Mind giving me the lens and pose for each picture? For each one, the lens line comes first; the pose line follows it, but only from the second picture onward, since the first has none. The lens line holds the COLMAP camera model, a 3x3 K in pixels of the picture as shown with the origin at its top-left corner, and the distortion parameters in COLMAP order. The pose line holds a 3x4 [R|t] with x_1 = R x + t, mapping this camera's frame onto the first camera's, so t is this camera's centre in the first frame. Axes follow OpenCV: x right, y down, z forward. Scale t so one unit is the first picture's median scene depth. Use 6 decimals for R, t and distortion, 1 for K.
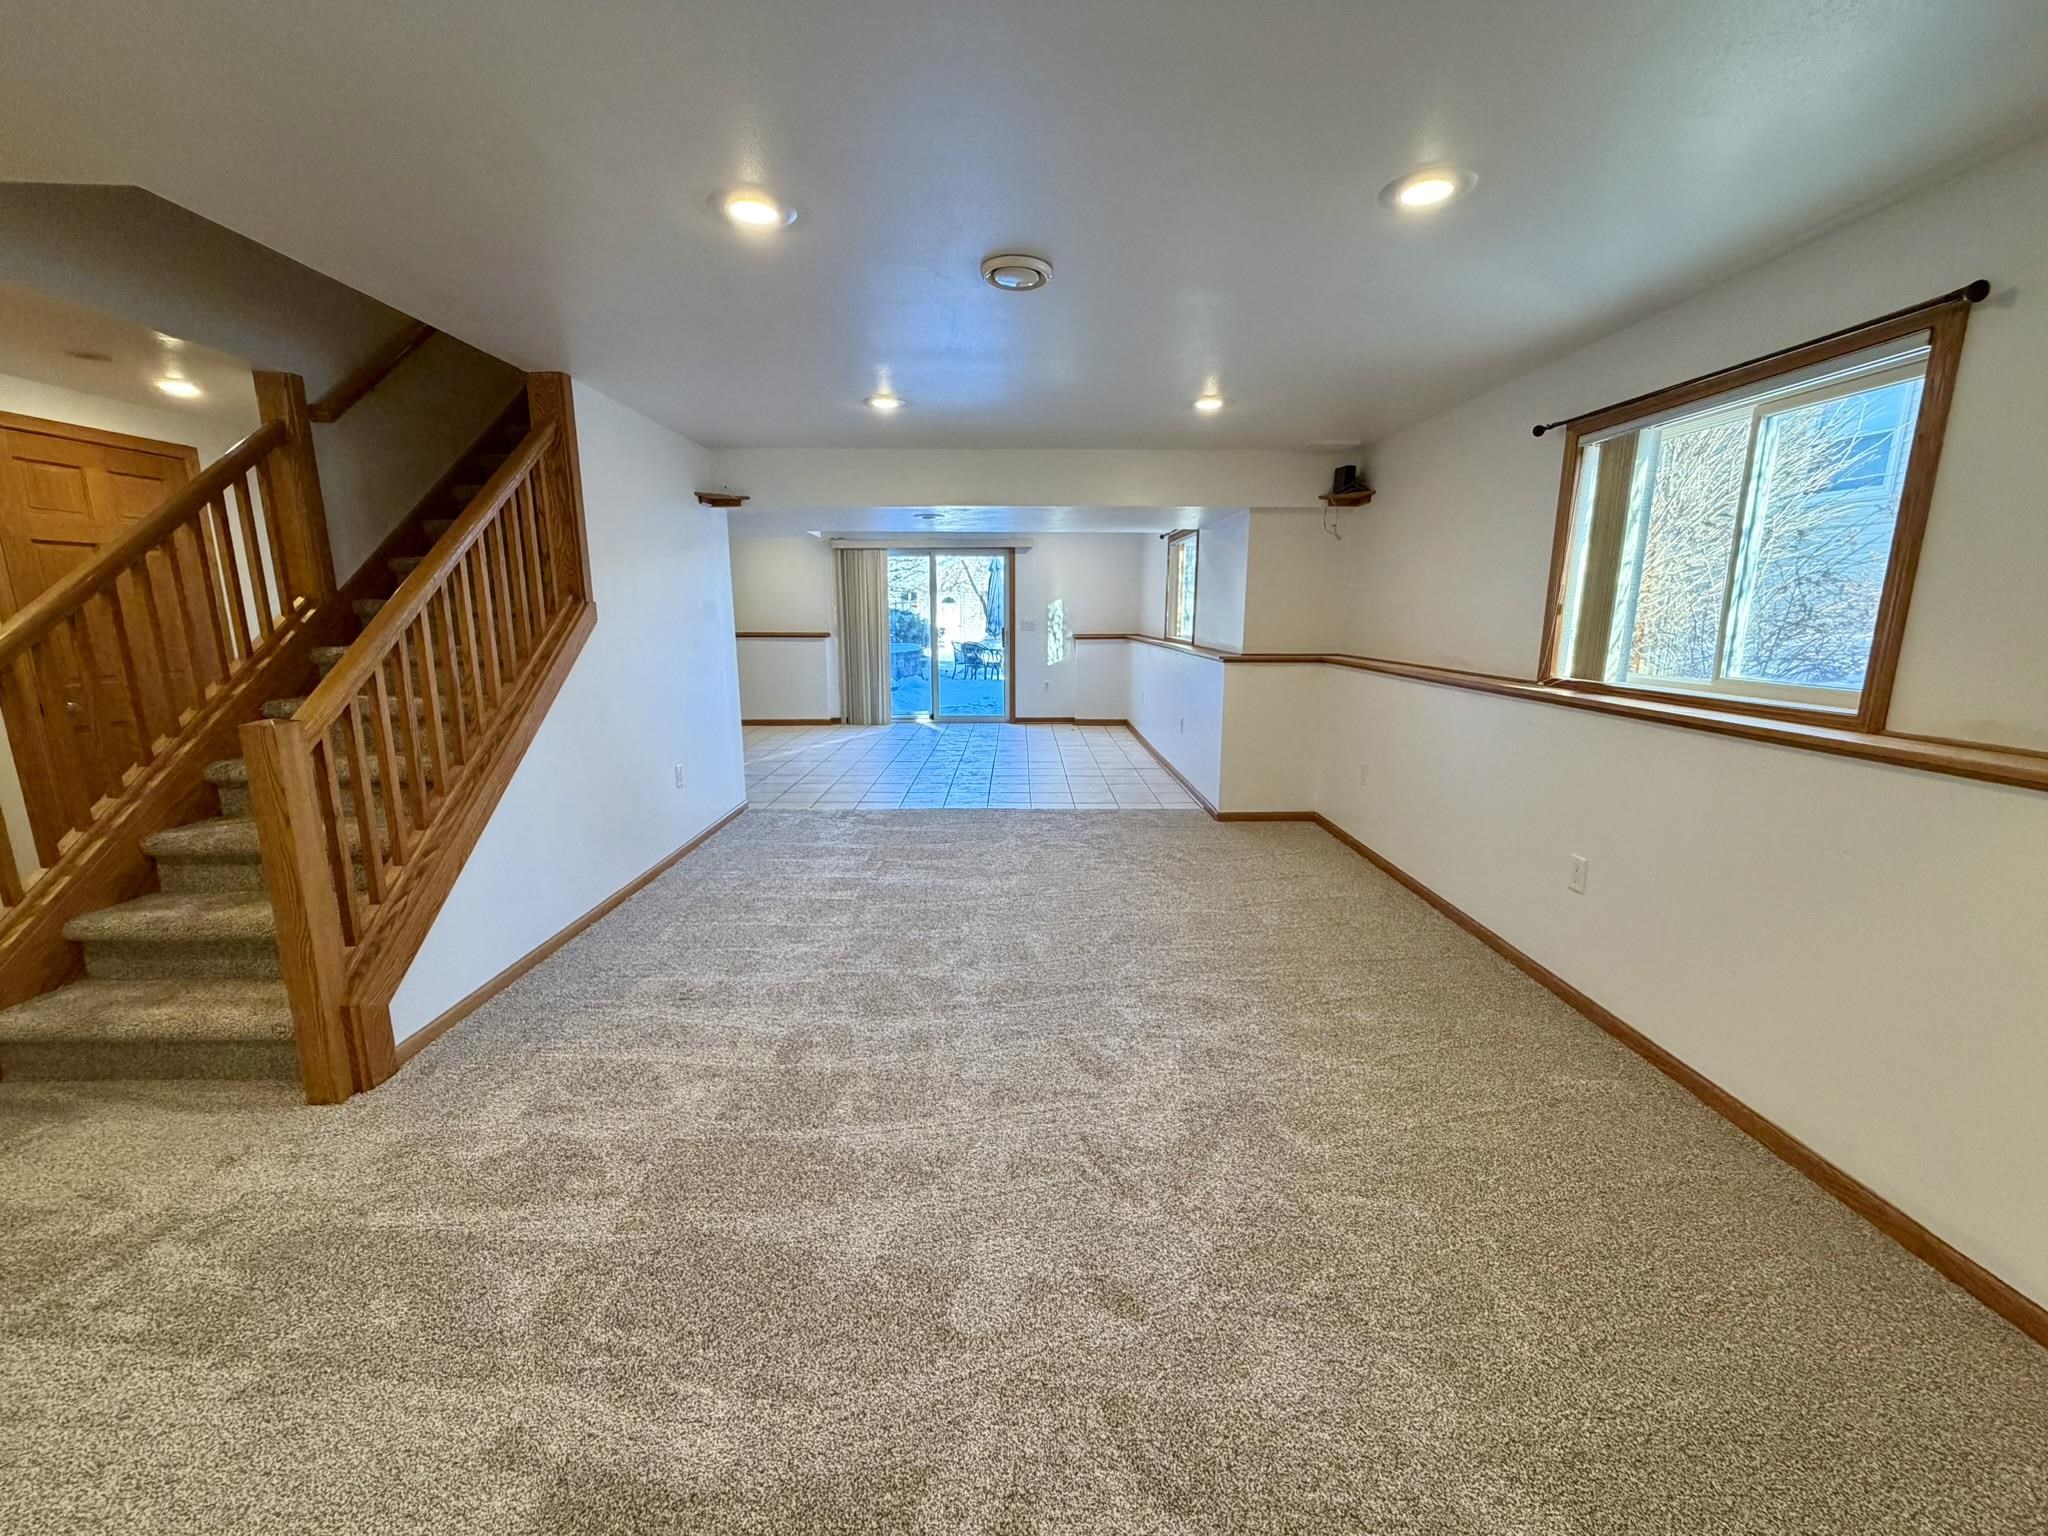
lens RADIAL K [[817.1, 0, 1021.6], [0, 817.1, 772.6], [0, 0, 1]] dist [-0.001608, -0.000182]
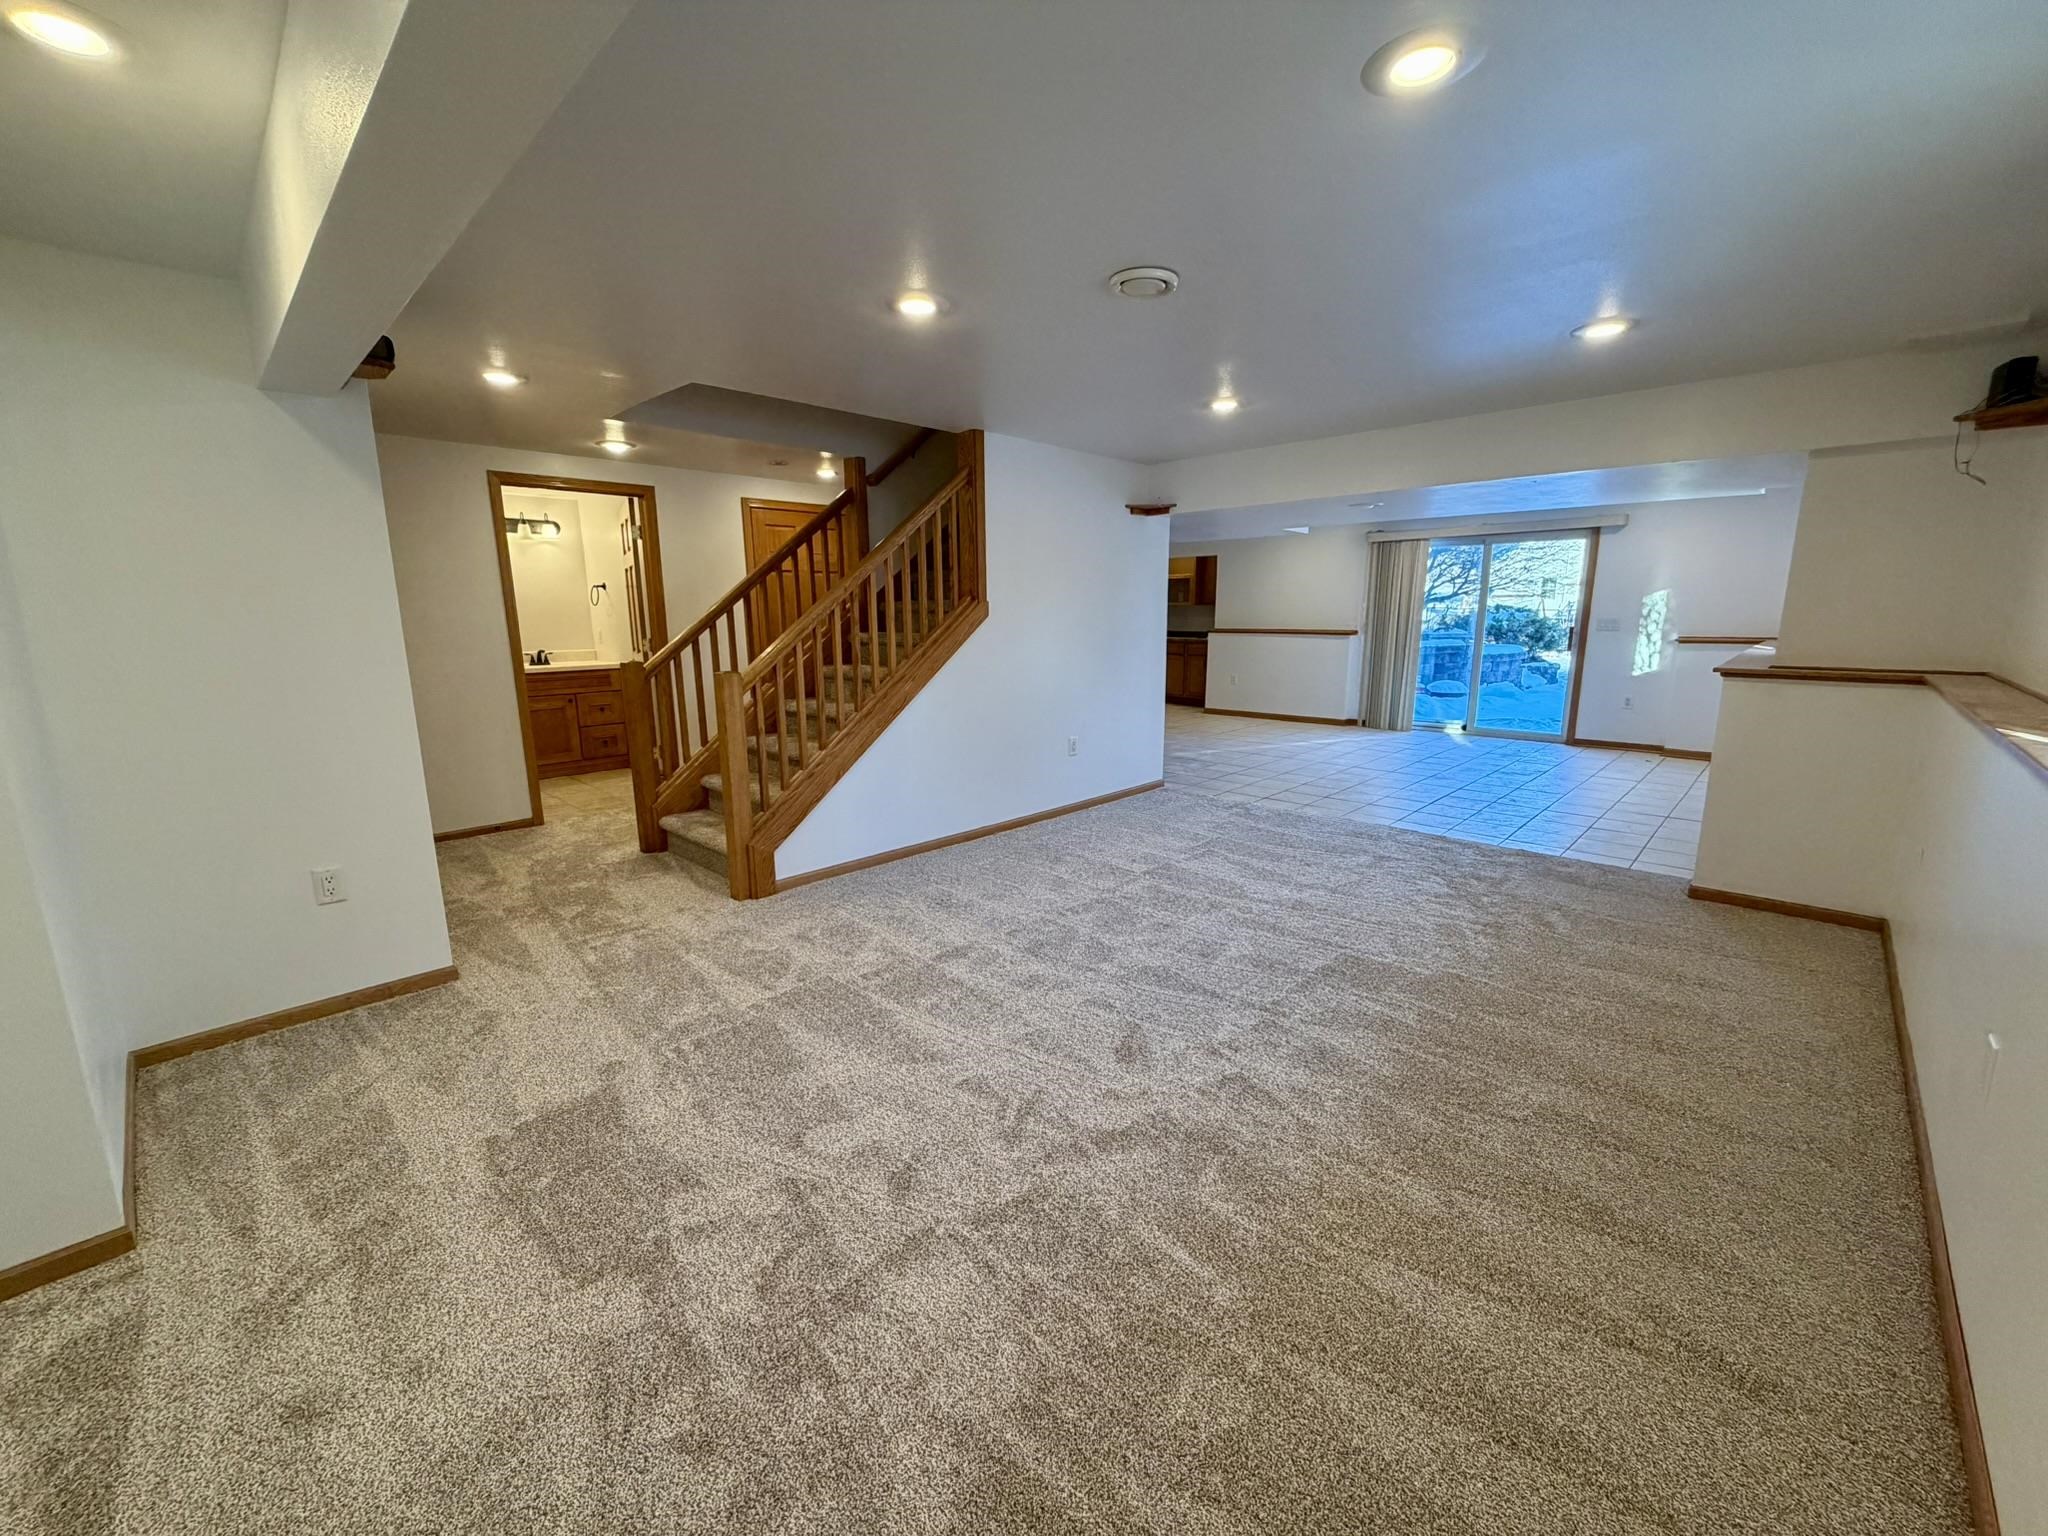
lens RADIAL K [[820.1, 0, 1015.8], [0, 820.1, 766.8], [0, 0, 1]] dist [-0.000206, 0.000055]
pose [[0.710918, 0.127707, -0.691582, 0.467361], [-0.131236, 0.990191, 0.047942, -0.016448], [0.690921, 0.056678, 0.720705, 0.105512]]
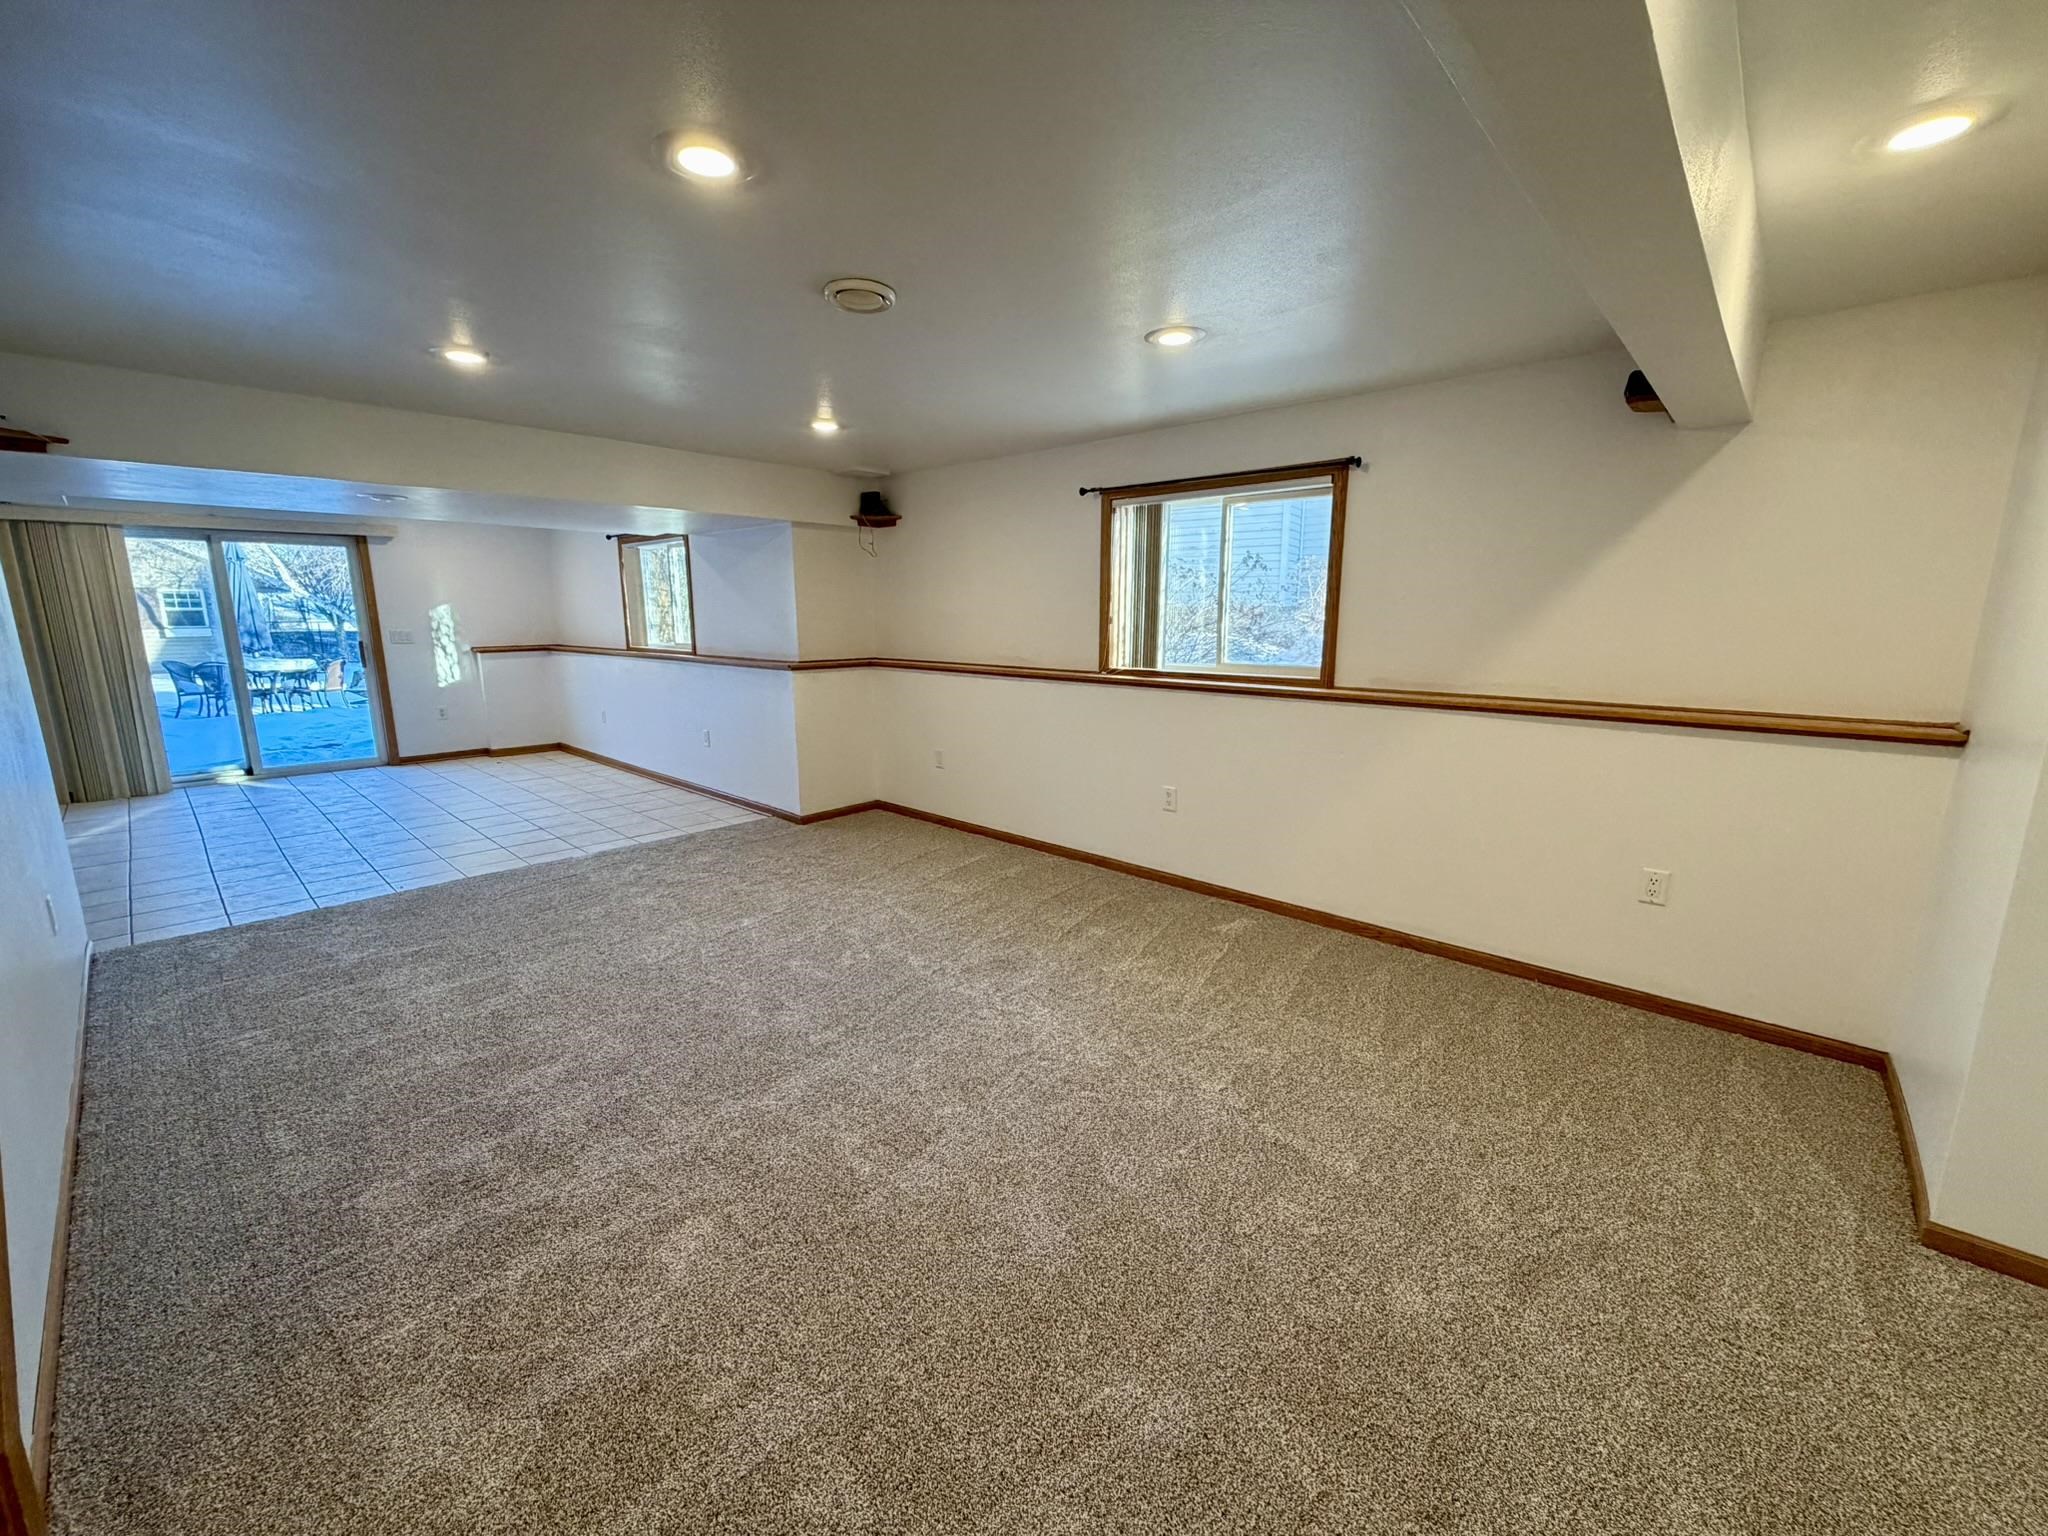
lens RADIAL K [[817.1, 0, 1021.6], [0, 817.1, 772.6], [0, 0, 1]] dist [-0.001608, -0.000182]
pose [[0.682761, -0.142530, 0.716605, -0.459320], [0.144052, 0.987797, 0.059220, -0.040821], [-0.716301, 0.062795, 0.694961, 0.128832]]
